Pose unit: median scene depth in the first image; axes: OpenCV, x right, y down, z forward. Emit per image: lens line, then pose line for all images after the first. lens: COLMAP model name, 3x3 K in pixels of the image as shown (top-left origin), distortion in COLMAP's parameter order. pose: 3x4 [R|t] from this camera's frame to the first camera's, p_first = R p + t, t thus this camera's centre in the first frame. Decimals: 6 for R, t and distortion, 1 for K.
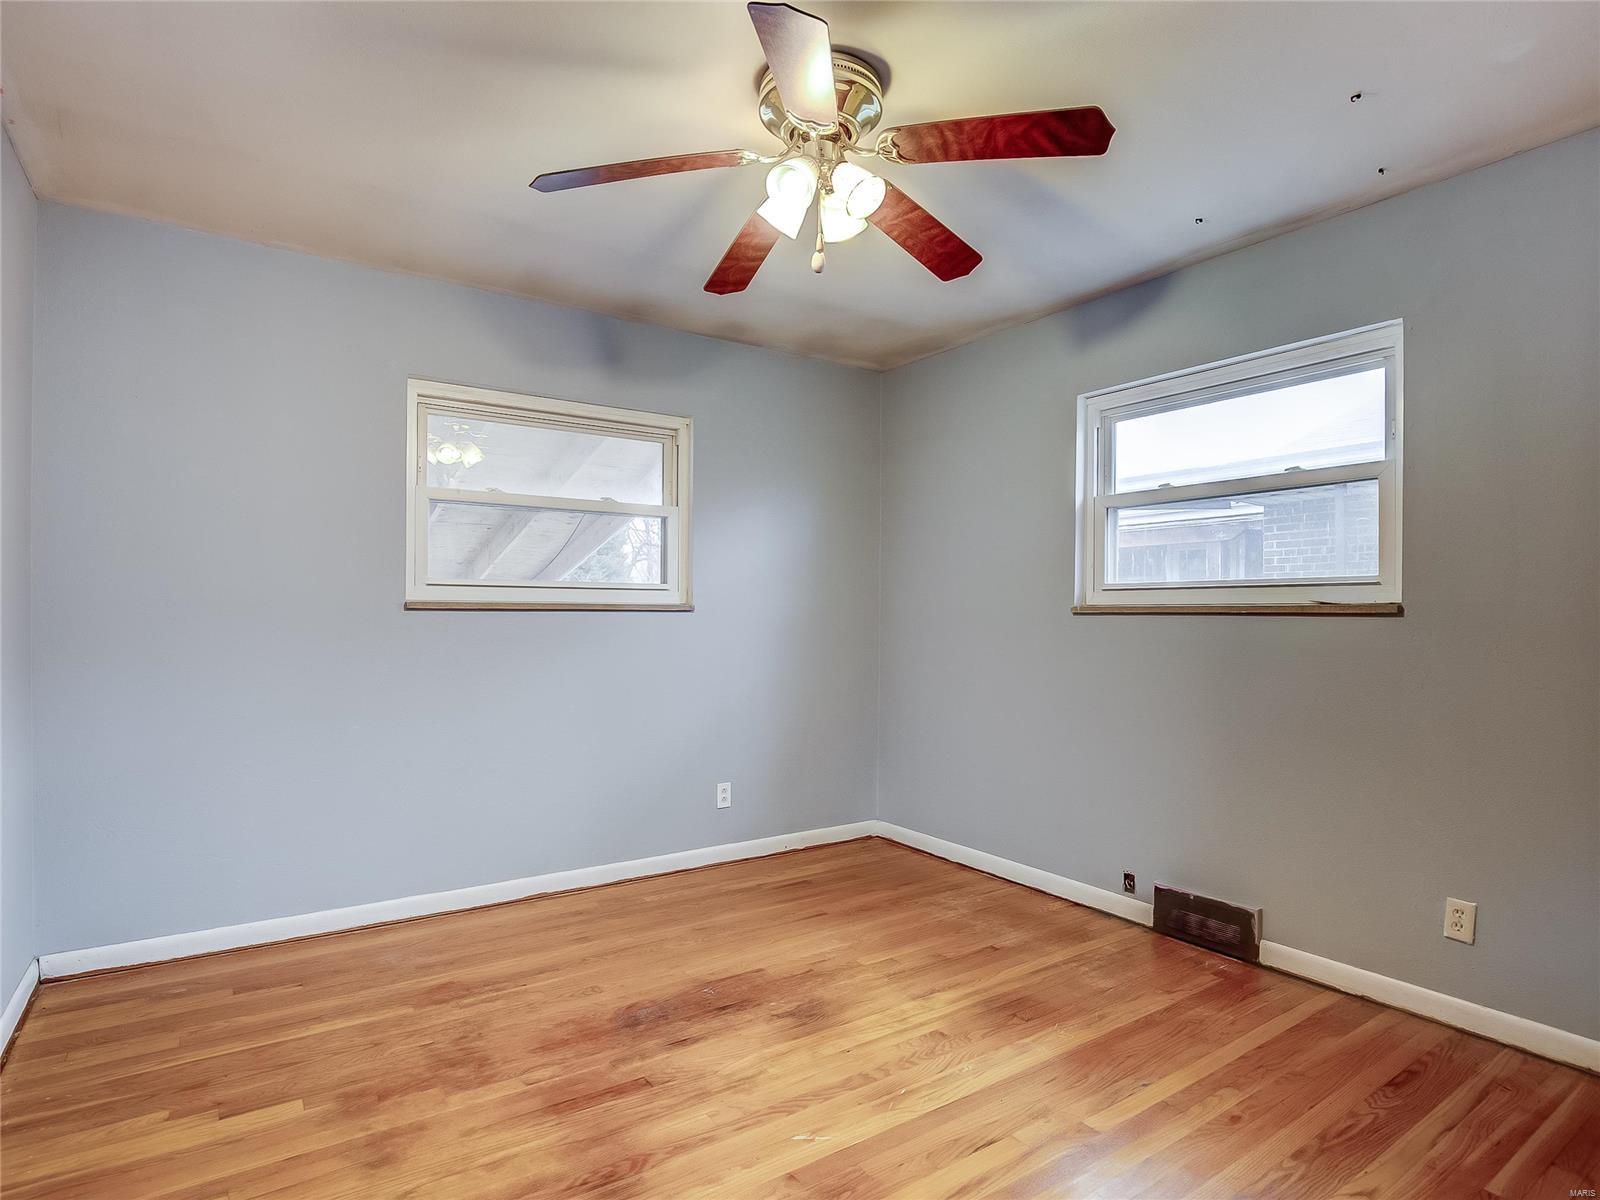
lens RADIAL K [[824.1, 0, 805.8], [0, 824.1, 611.1], [0, 0, 1]] dist [-0.034741, 0.007742]
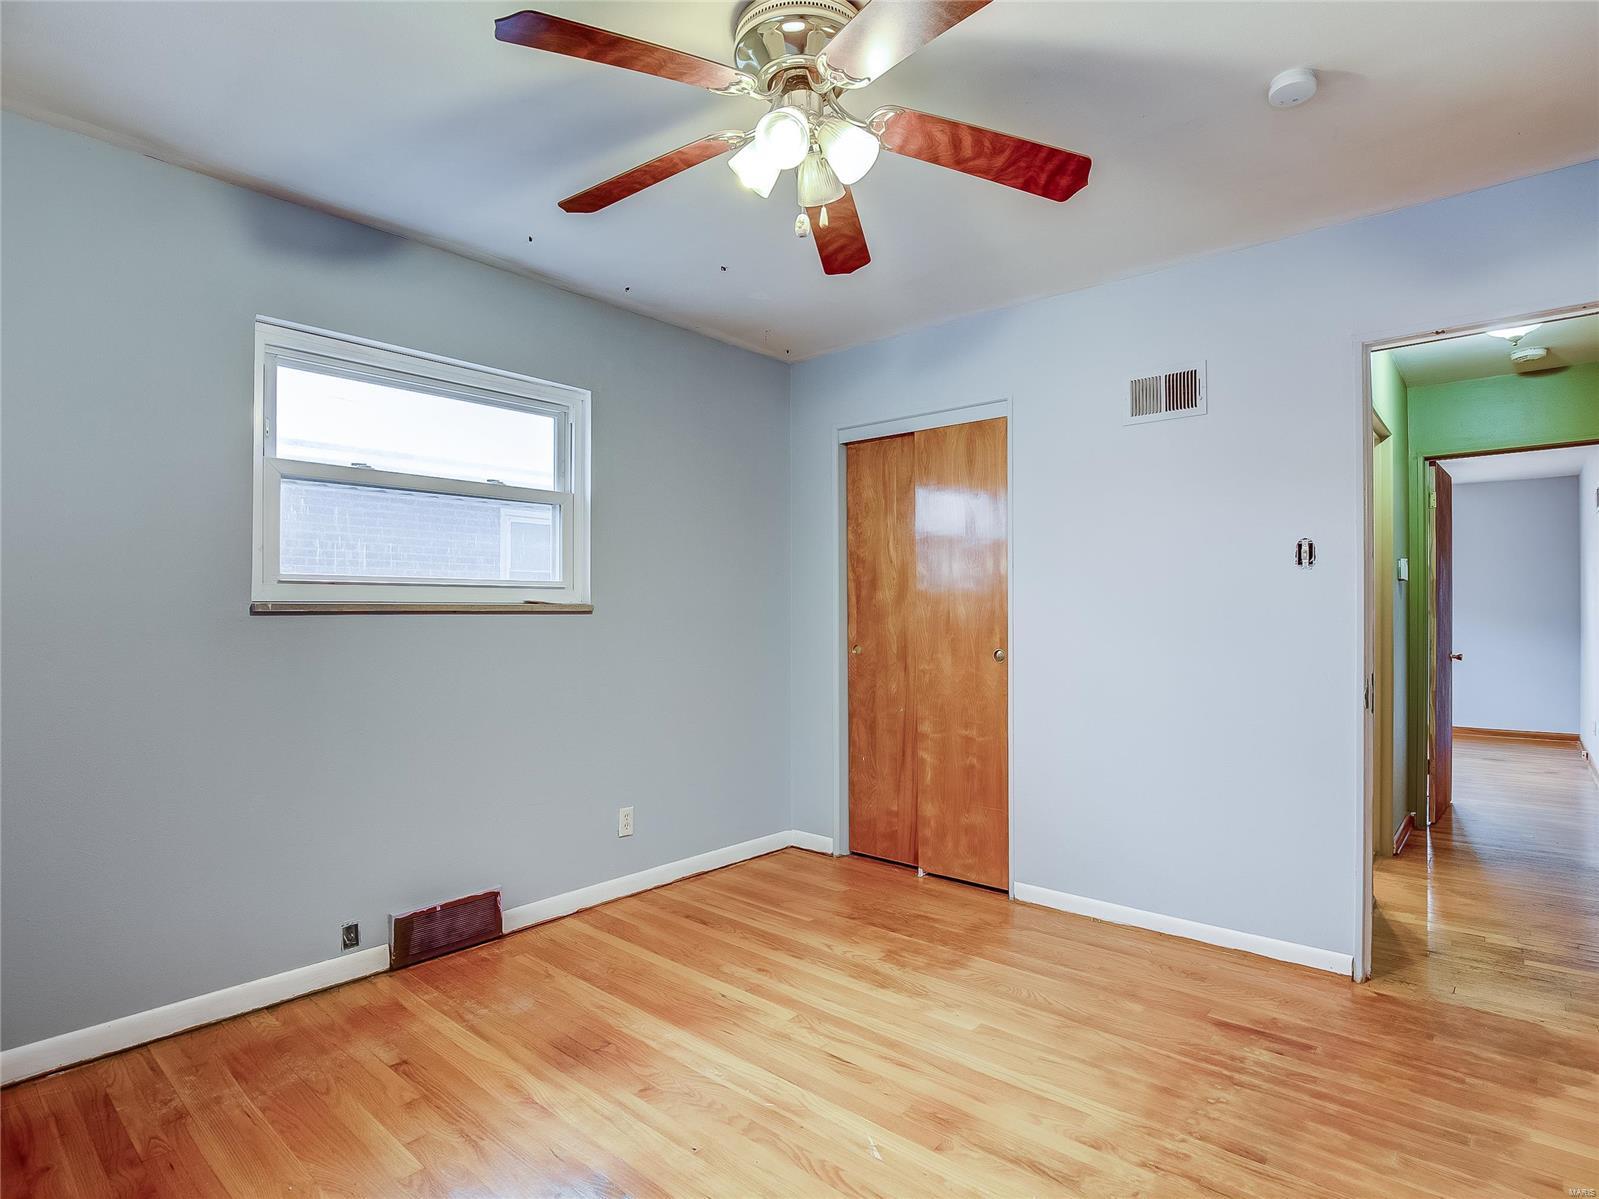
lens RADIAL K [[823.6, 0, 838.2], [0, 823.6, 602.2], [0, 0, 1]] dist [-0.034741, 0.007742]
pose [[-0.244403, 0.004746, 0.969662, -0.627352], [-0.004215, 0.999973, -0.005957, -0.005668], [-0.969664, -0.005543, -0.244377, 0.857880]]
